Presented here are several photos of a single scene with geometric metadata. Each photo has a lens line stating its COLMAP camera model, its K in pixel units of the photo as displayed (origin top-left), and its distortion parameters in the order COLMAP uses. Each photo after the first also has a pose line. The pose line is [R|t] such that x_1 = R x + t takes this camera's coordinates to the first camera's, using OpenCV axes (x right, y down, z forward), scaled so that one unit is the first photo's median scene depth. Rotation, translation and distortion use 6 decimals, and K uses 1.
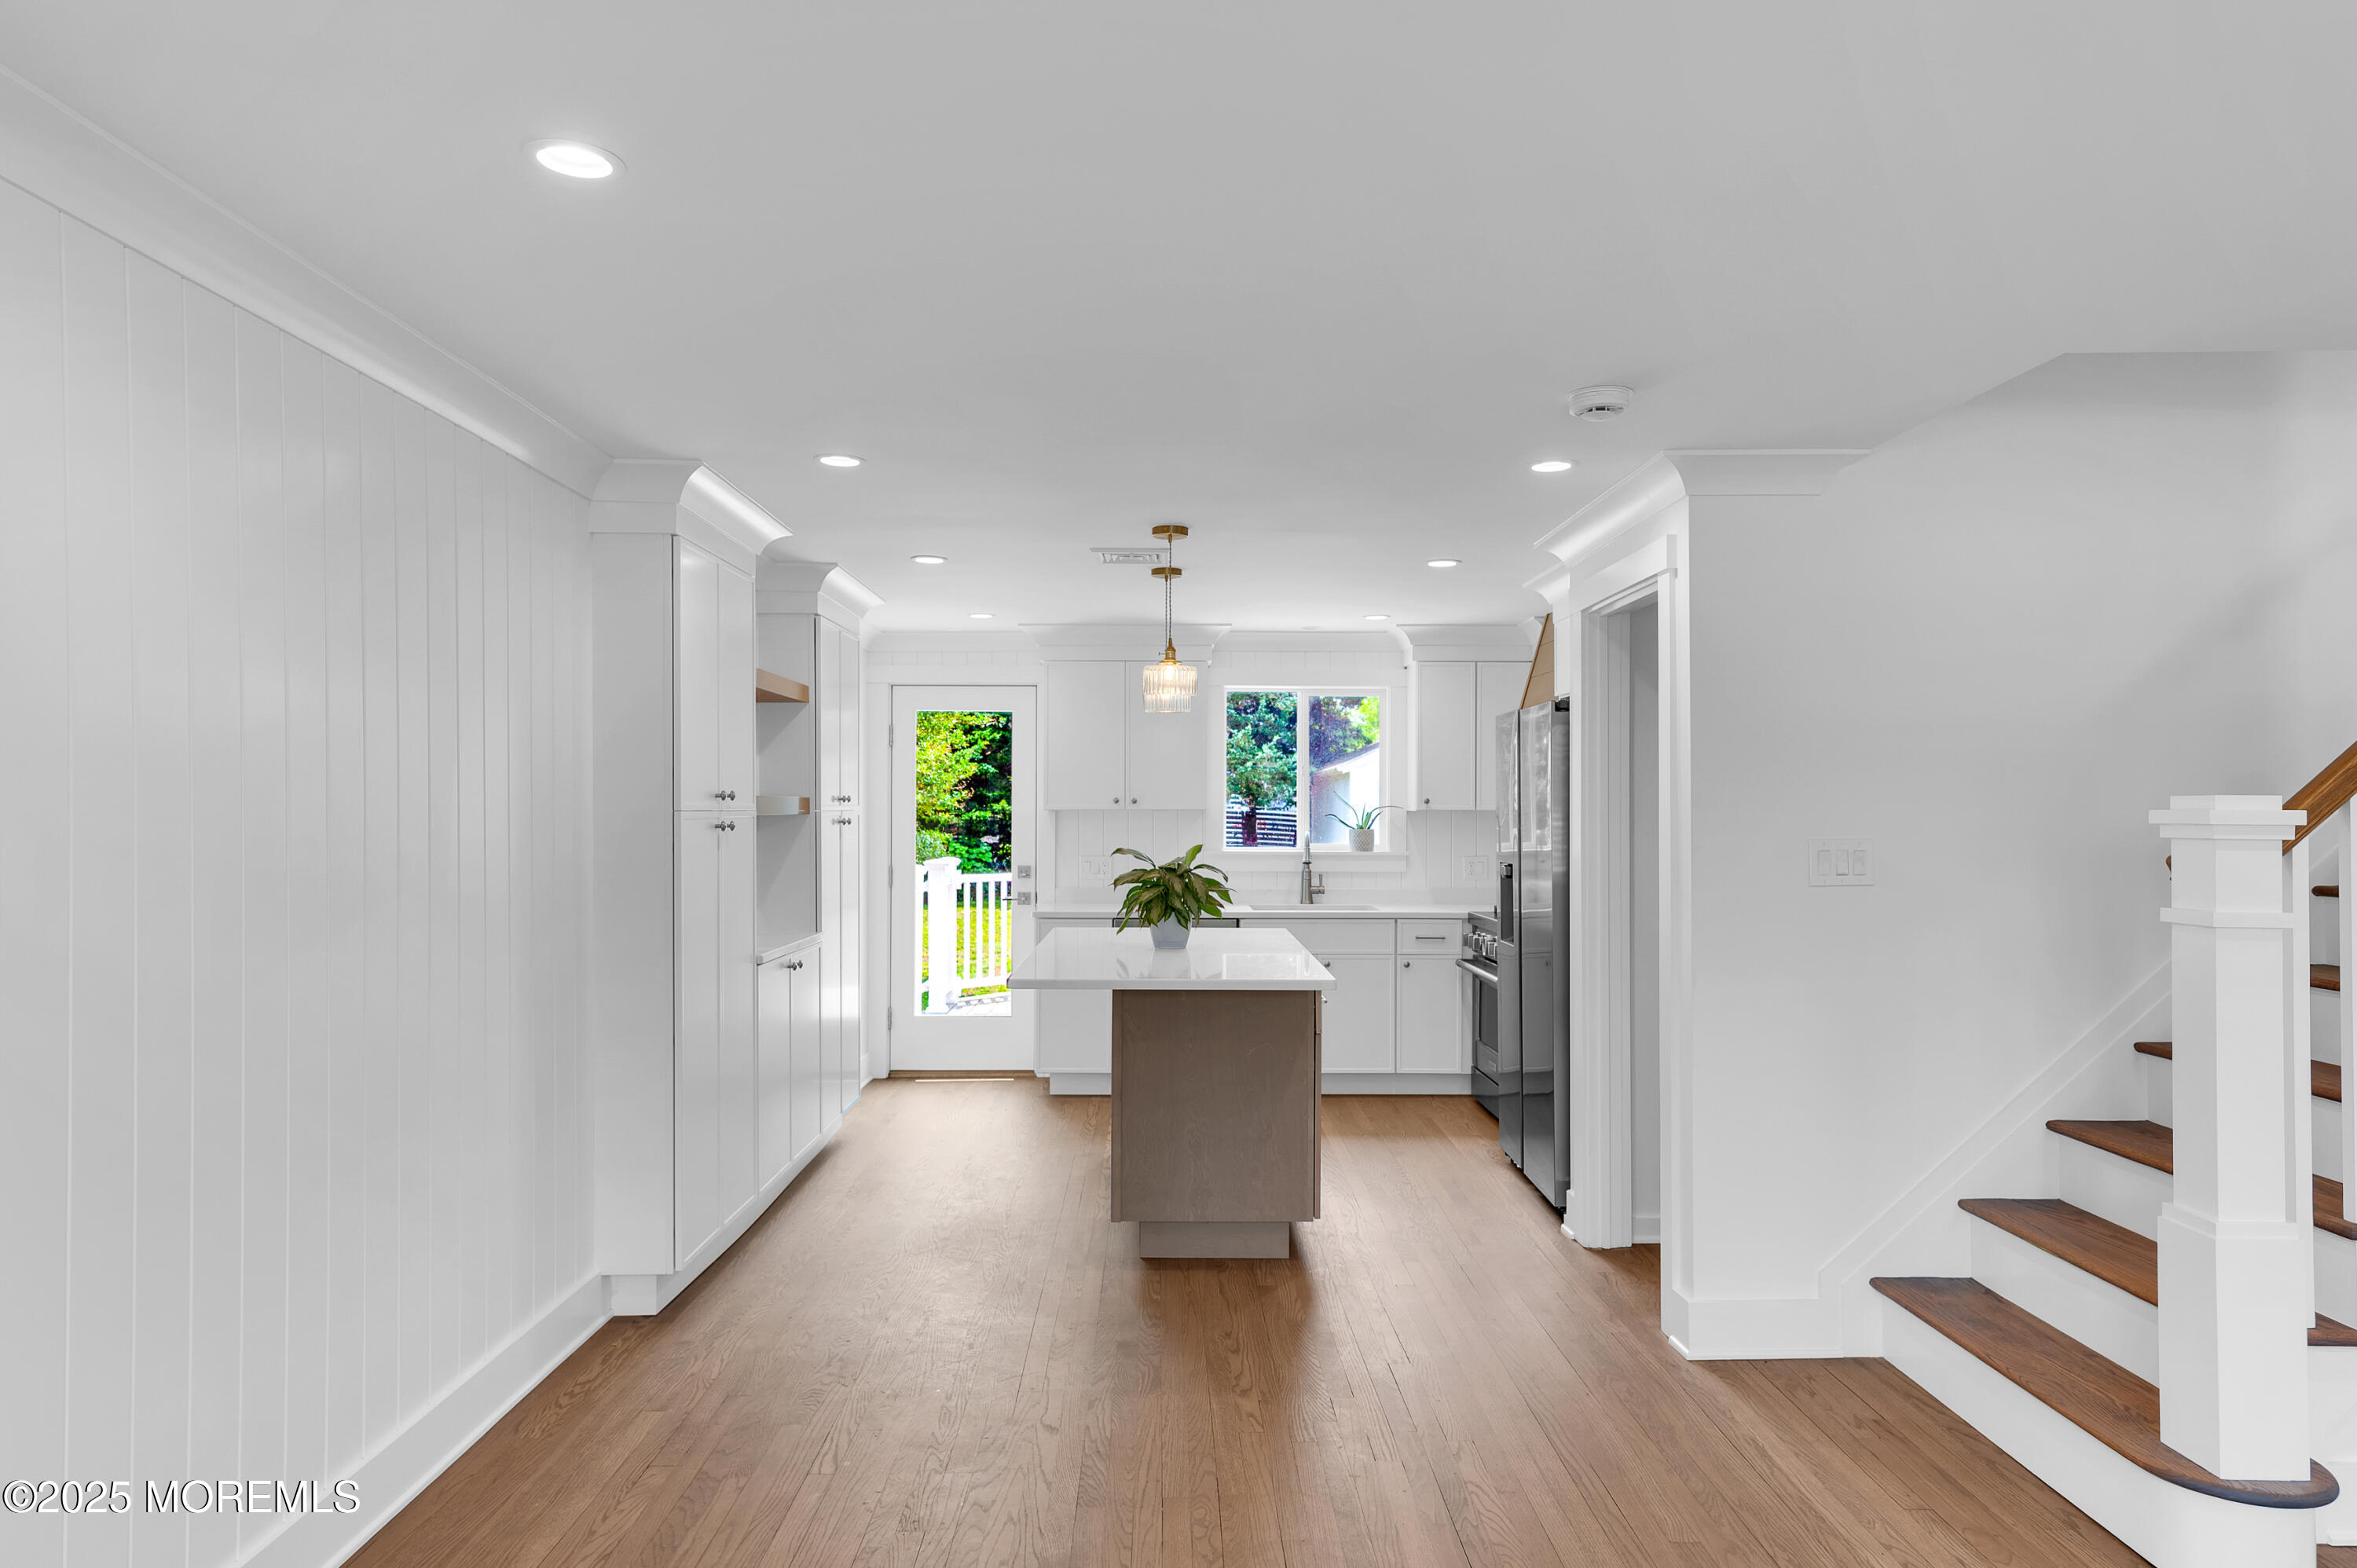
lens RADIAL K [[1499.9, 0, 1150.3], [0, 1499.9, 784.3], [0, 0, 1]] dist [0.008019, -0.000999]
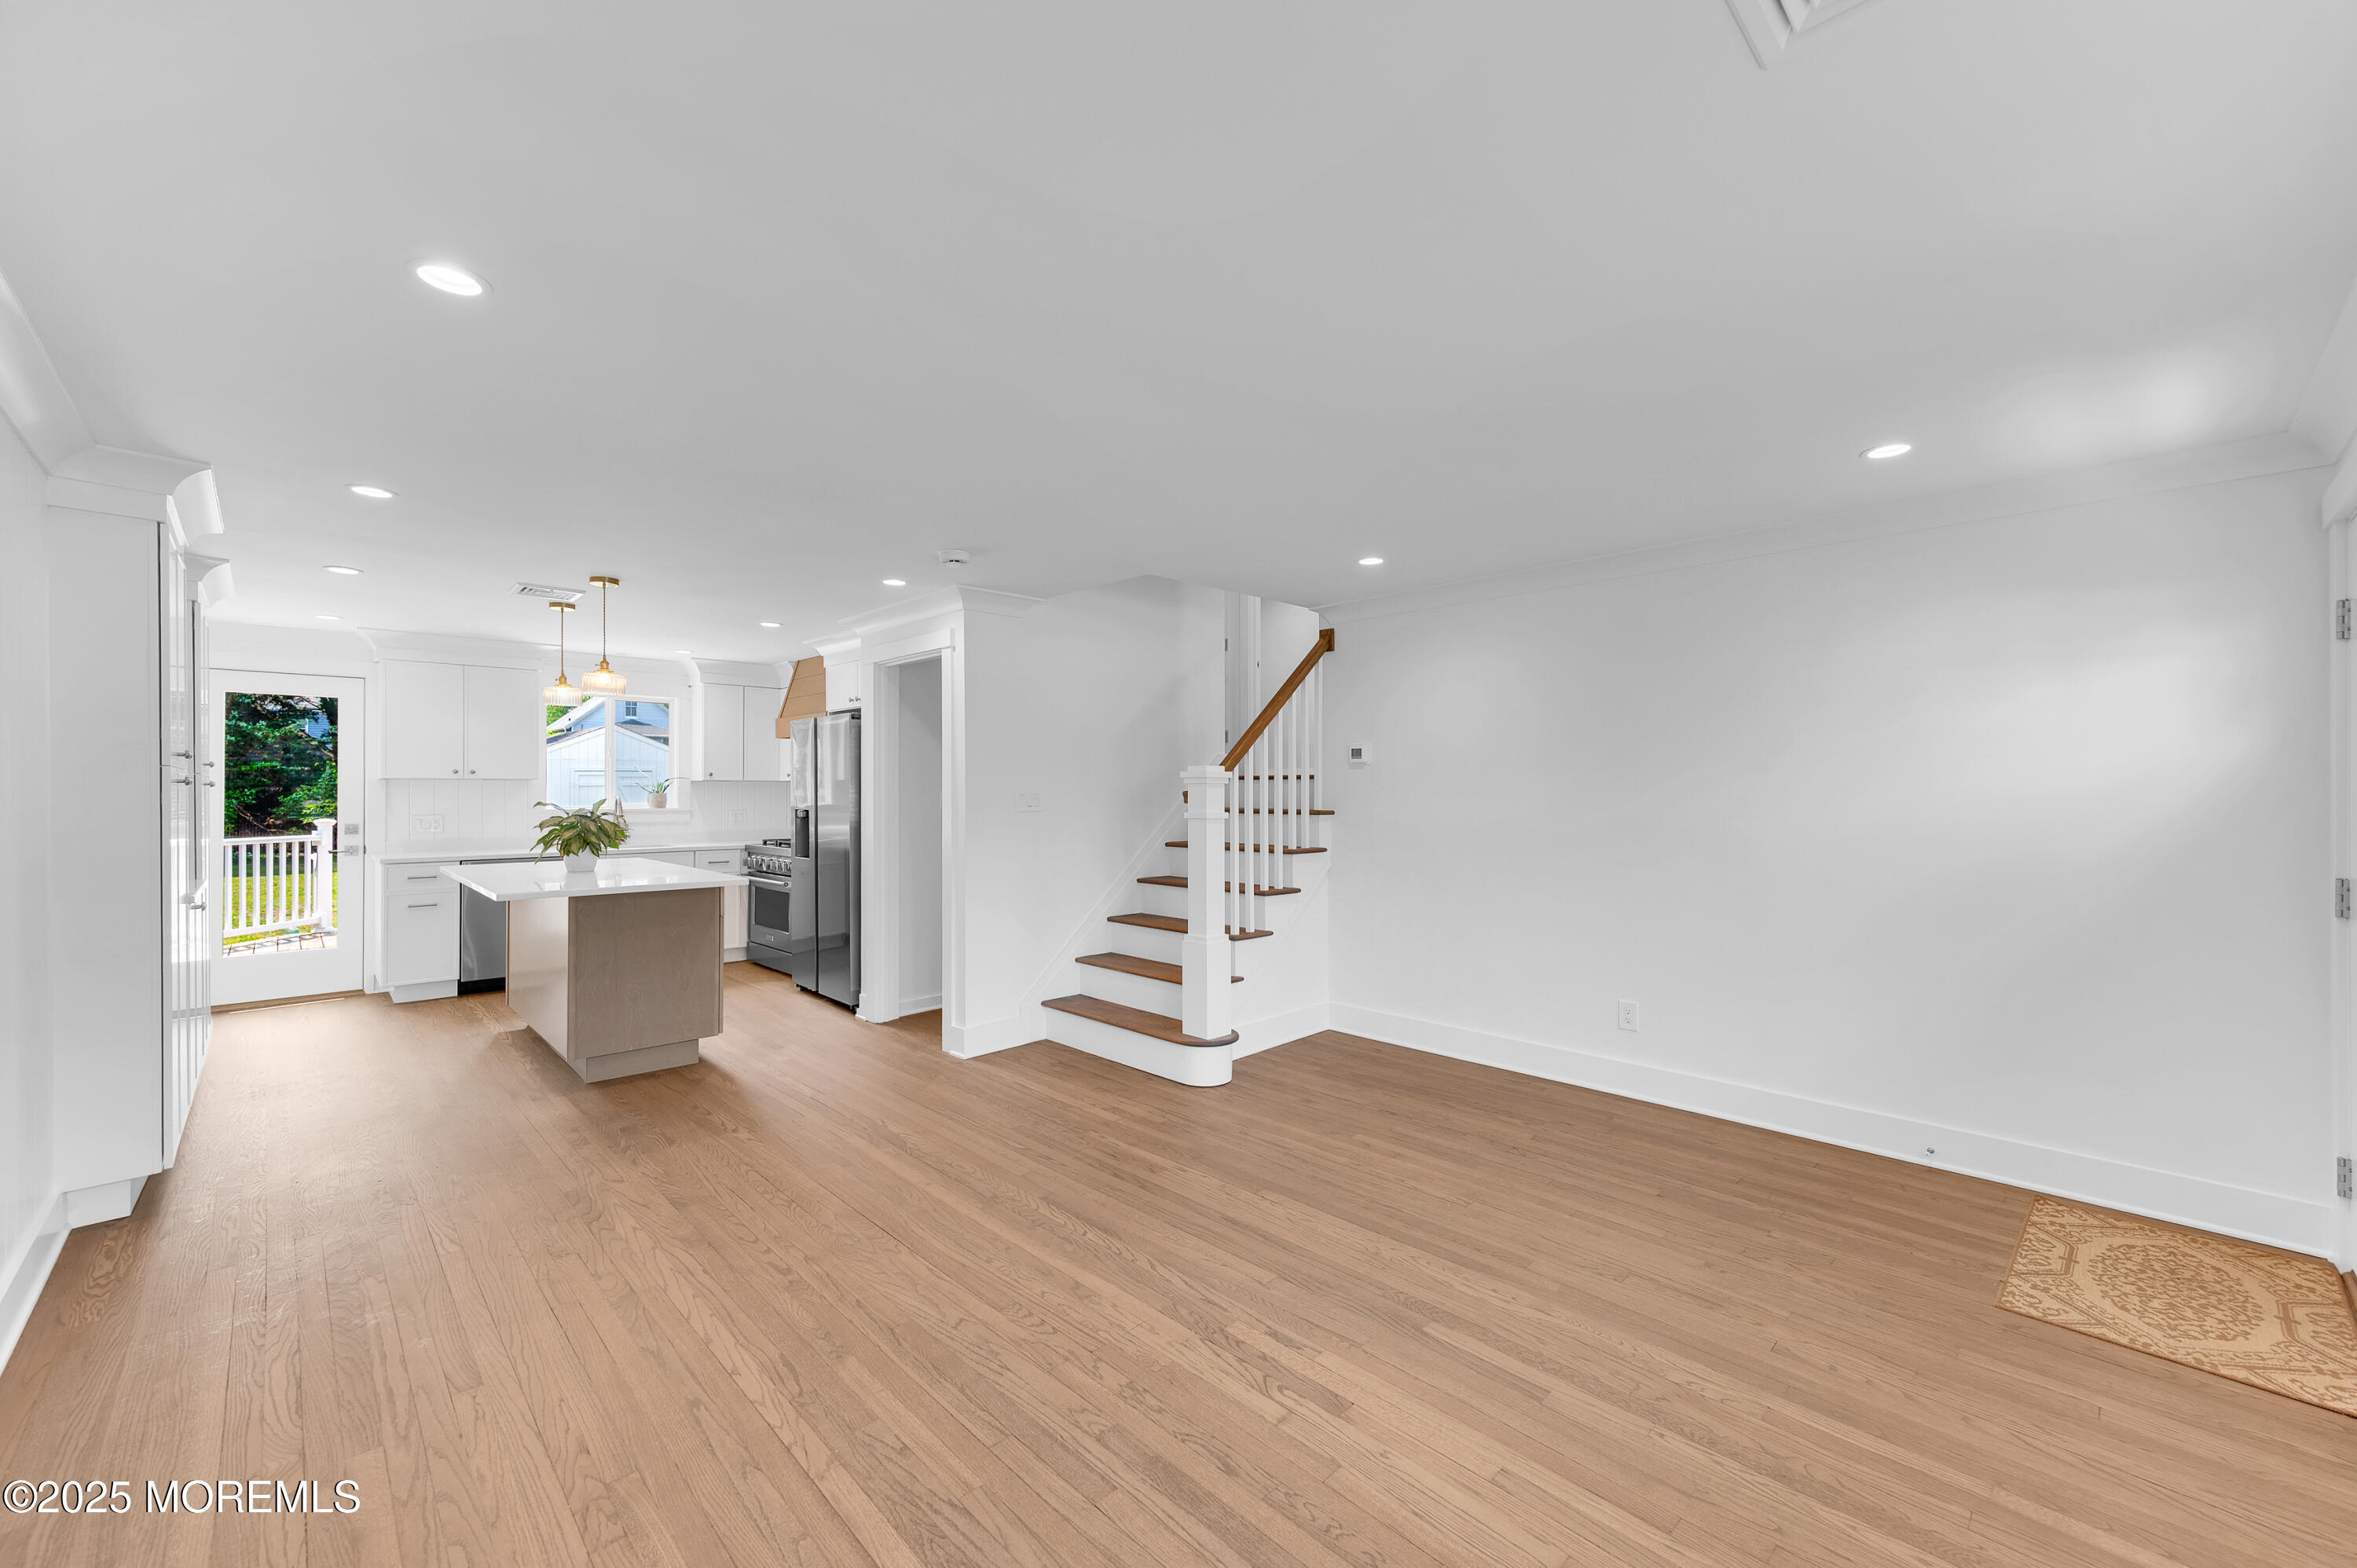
lens RADIAL K [[943.9, 0, 1179.2], [0, 943.9, 787.8], [0, 0, 1]] dist [0.006756, -0.000082]
pose [[0.718029, 0.000180, 0.696013, -0.218212], [-0.009938, 0.999901, 0.009994, 0.015828], [-0.695942, -0.014093, 0.717960, -0.042038]]
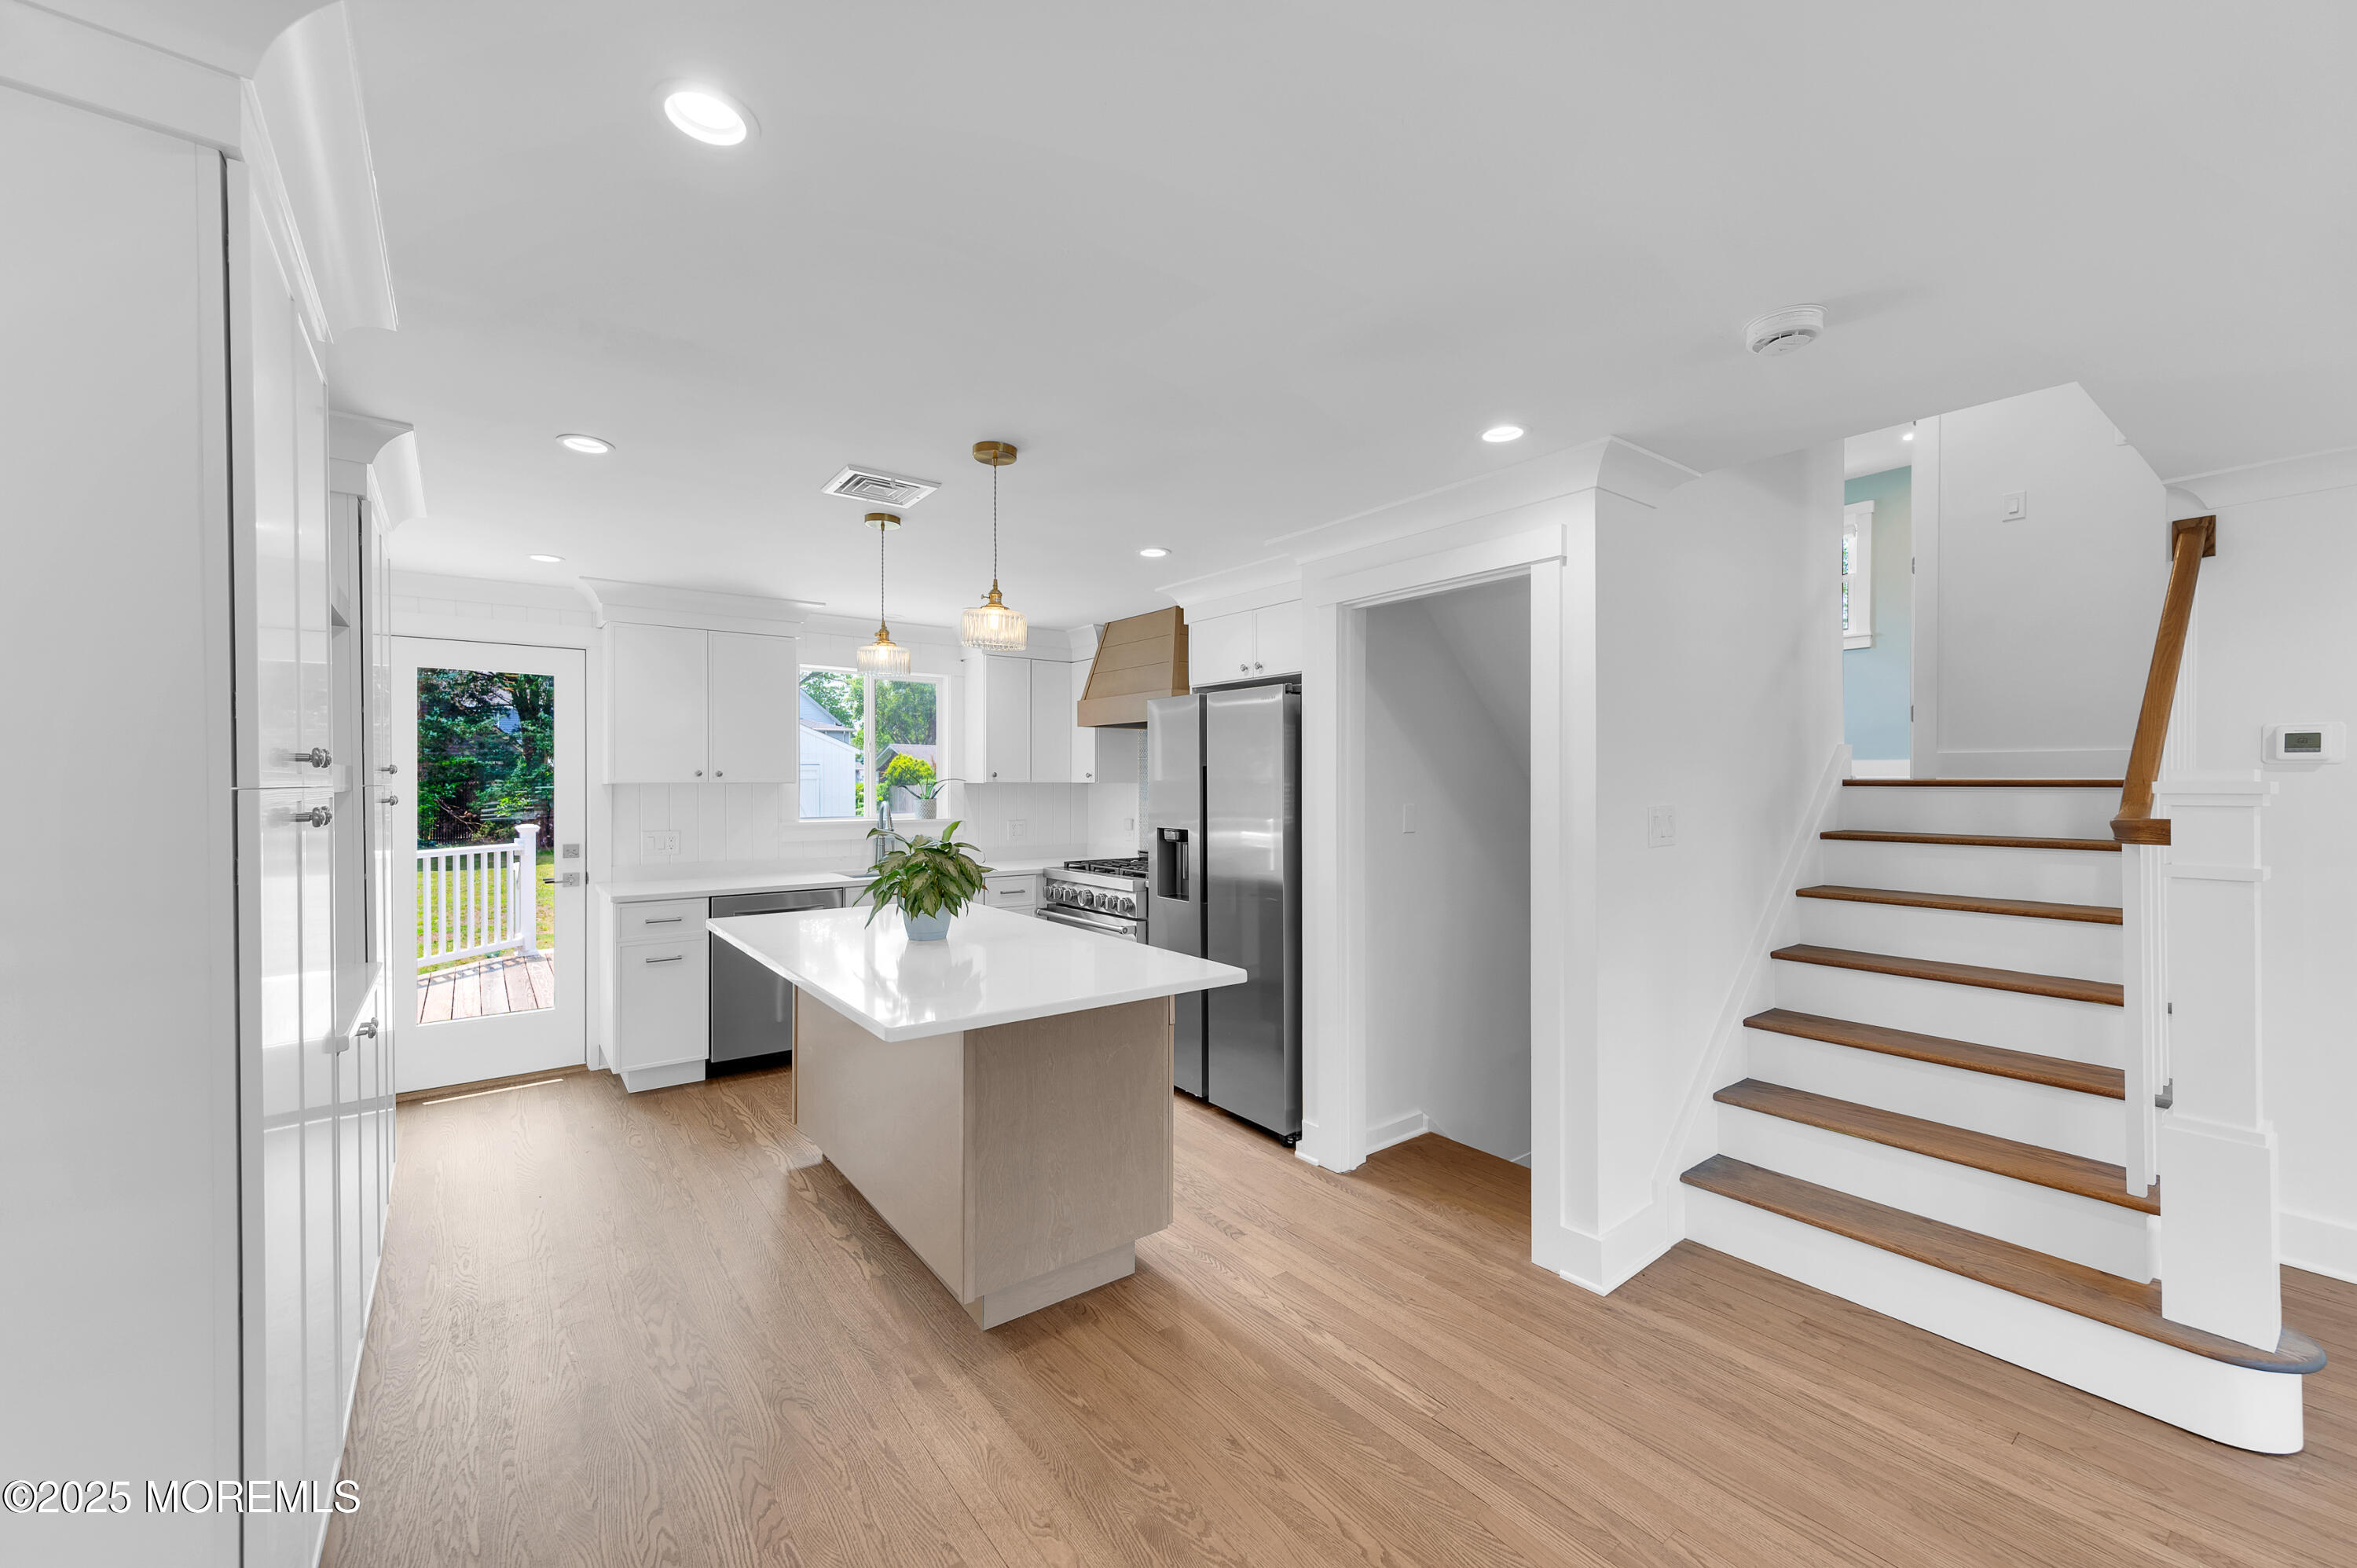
lens RADIAL K [[936.8, 0, 1178.5], [0, 936.8, 784.0], [0, 0, 1]] dist [0.007848, 0.000522]
pose [[0.793745, -0.004298, 0.608236, -0.219373], [-0.007771, 0.999822, 0.017206, 0.007403], [-0.608201, -0.018384, 0.793570, 0.503800]]
